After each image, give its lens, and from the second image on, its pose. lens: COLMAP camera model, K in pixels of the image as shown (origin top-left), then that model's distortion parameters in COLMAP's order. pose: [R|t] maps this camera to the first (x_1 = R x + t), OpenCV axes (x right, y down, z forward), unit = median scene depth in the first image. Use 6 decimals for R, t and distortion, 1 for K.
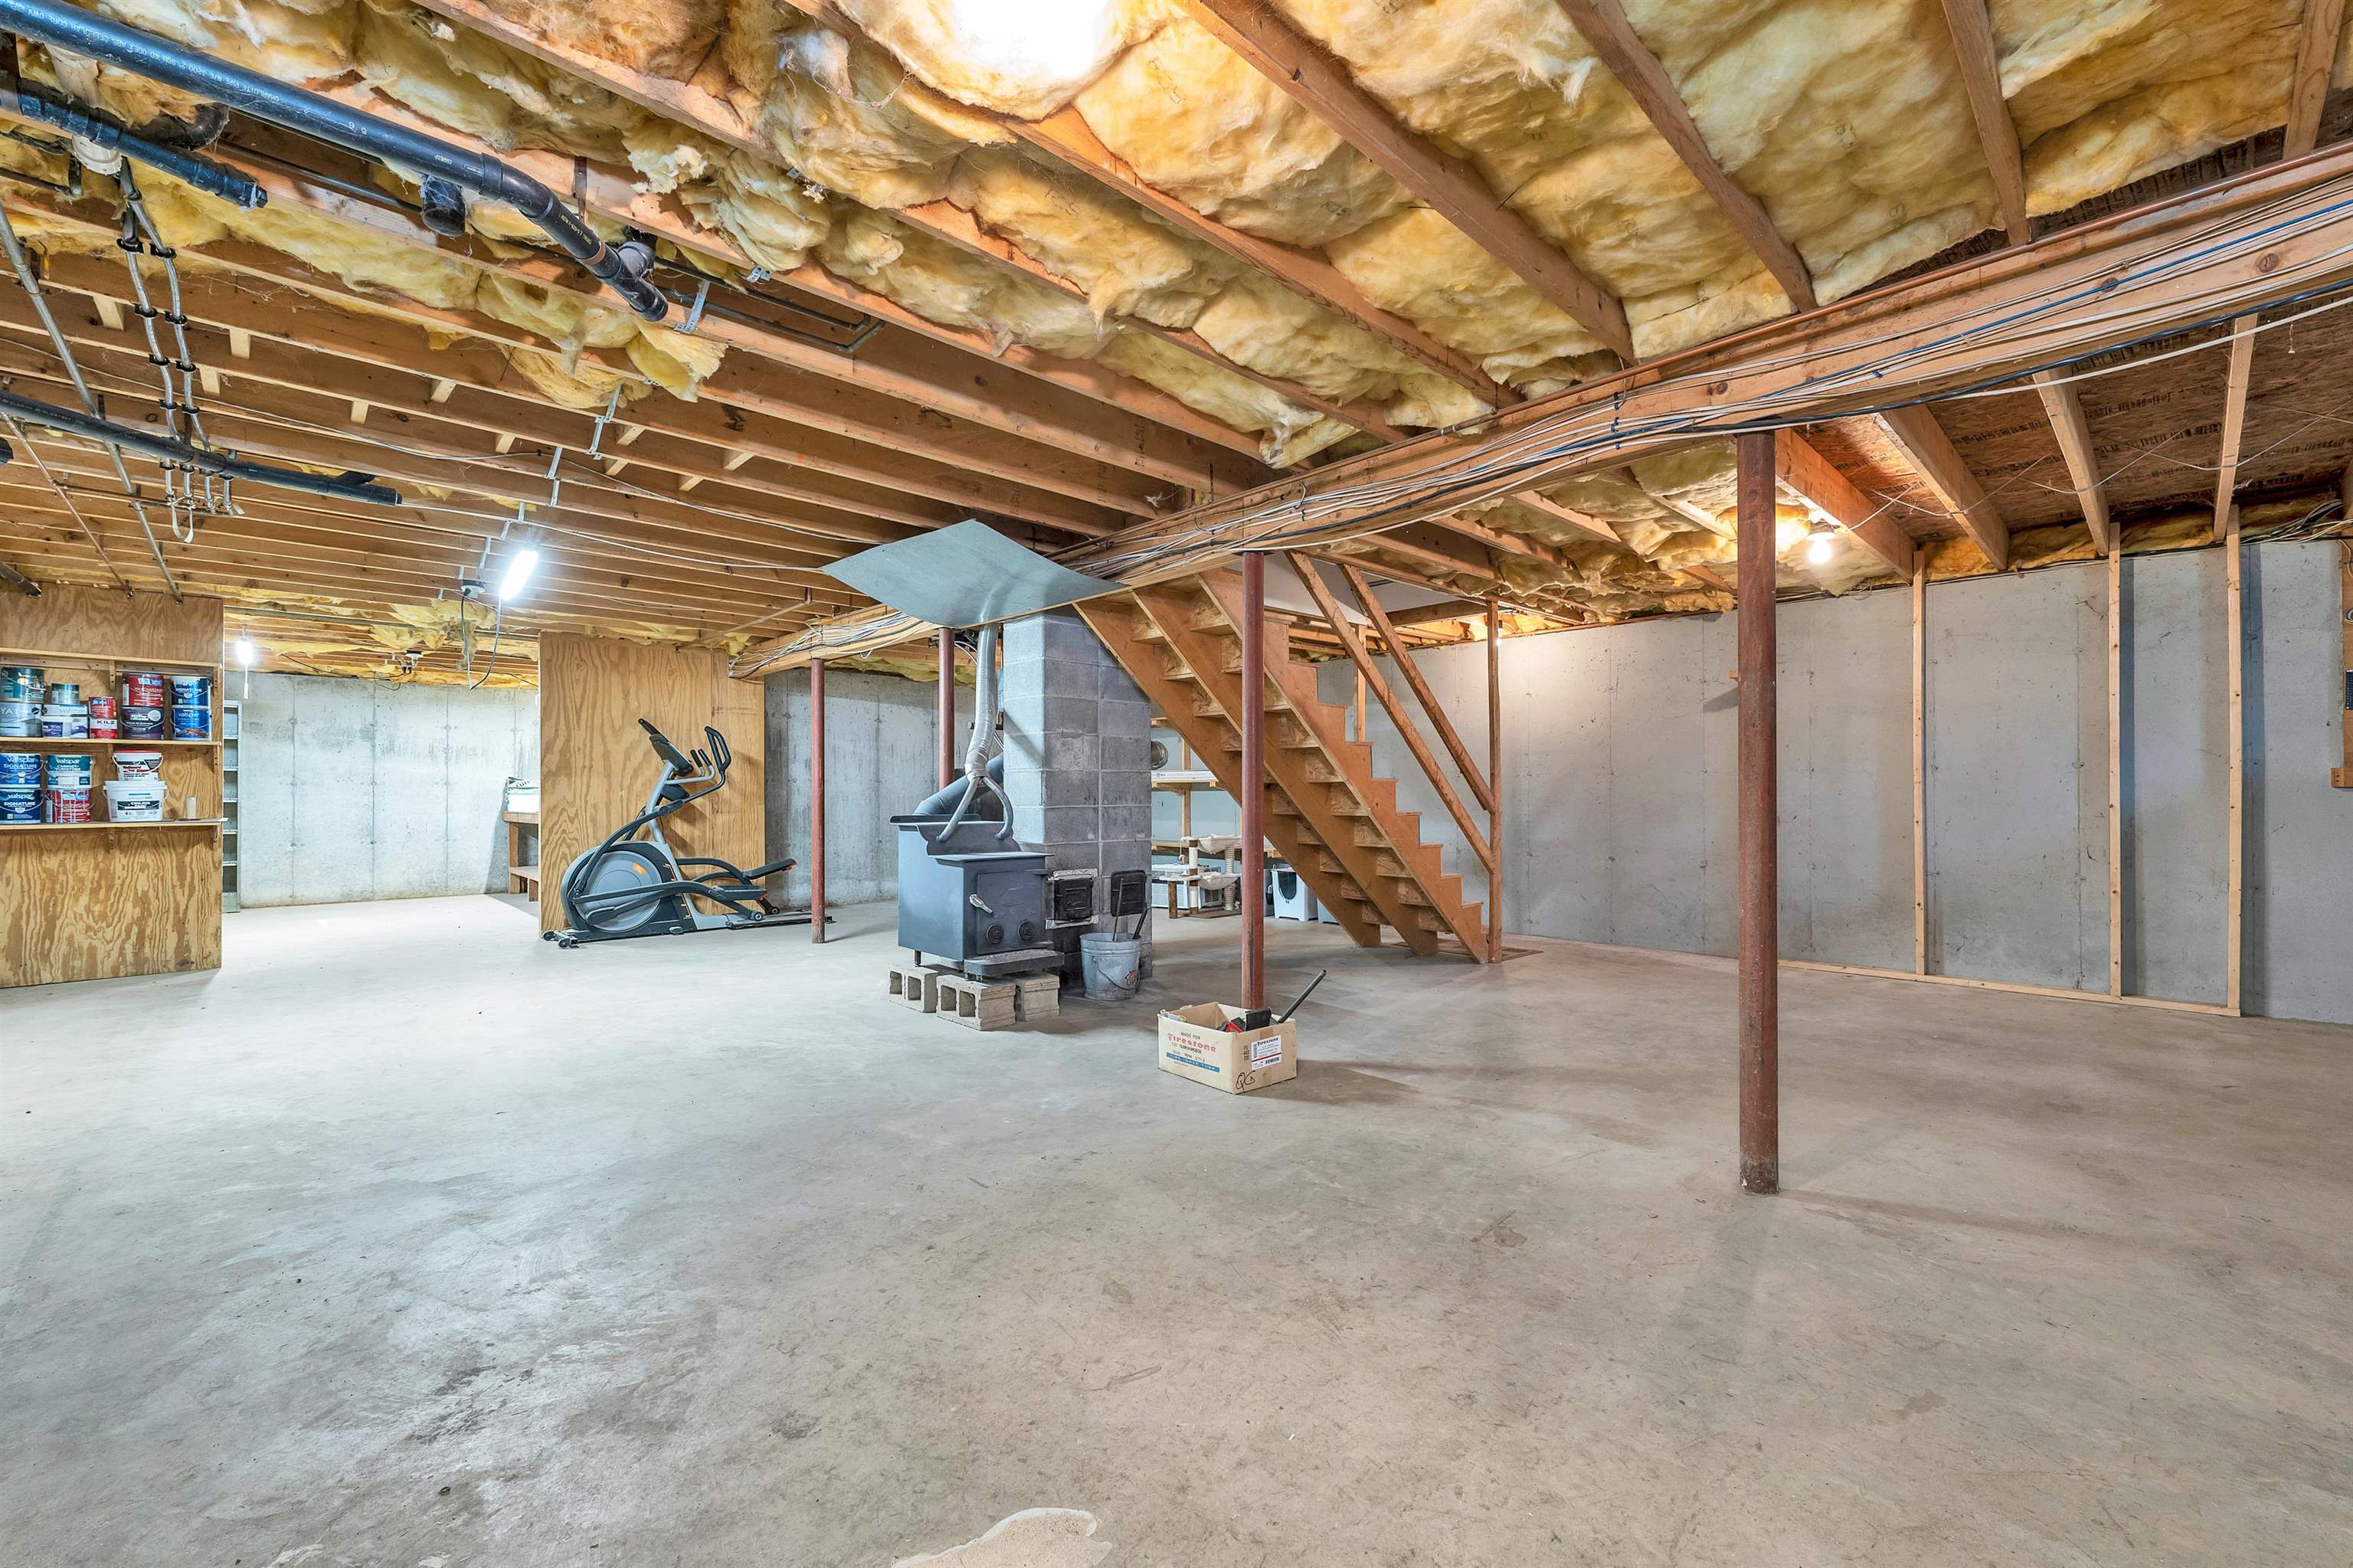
lens RADIAL K [[954.2, 0, 1177.5], [0, 954.2, 786.0], [0, 0, 1]] dist [-0.000443, -0.000232]
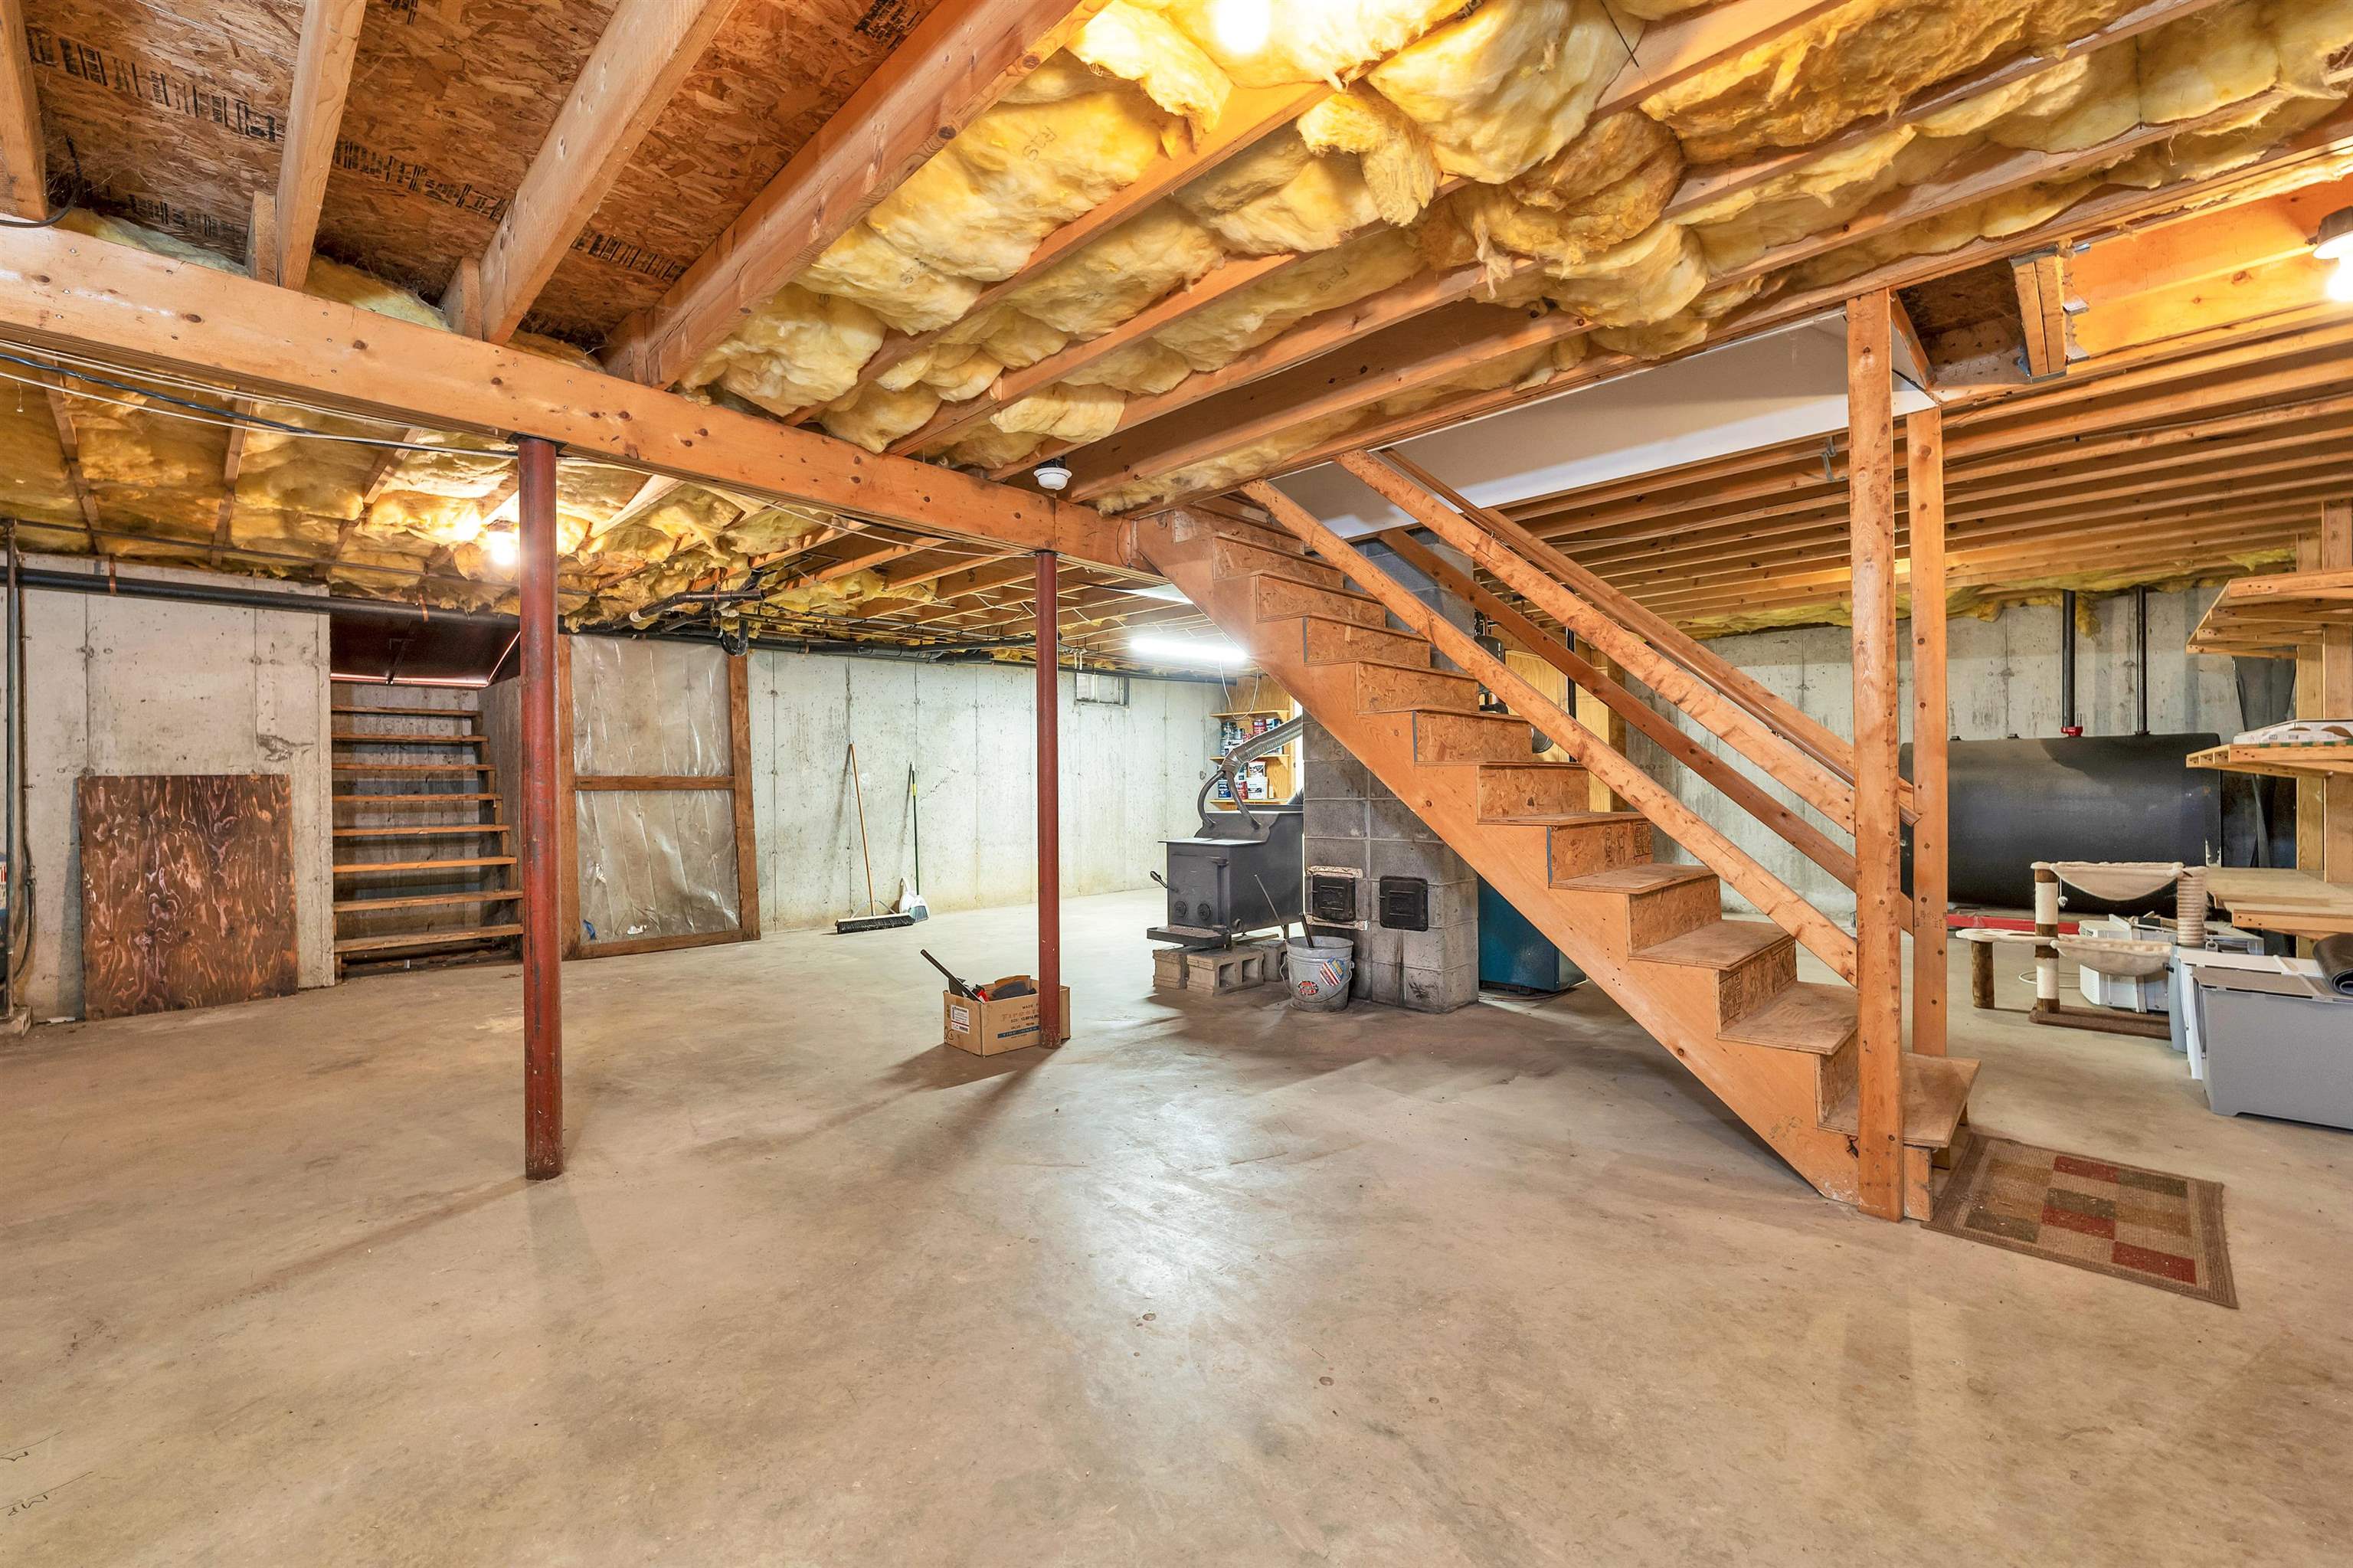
lens RADIAL K [[954.2, 0, 1177.5], [0, 954.2, 786.0], [0, 0, 1]] dist [-0.000443, -0.000232]
pose [[0.042653, 0.003447, -0.999084, 1.524147], [0.018084, 0.999828, 0.004221, 0.002144], [0.998926, -0.018248, 0.042583, 1.497929]]
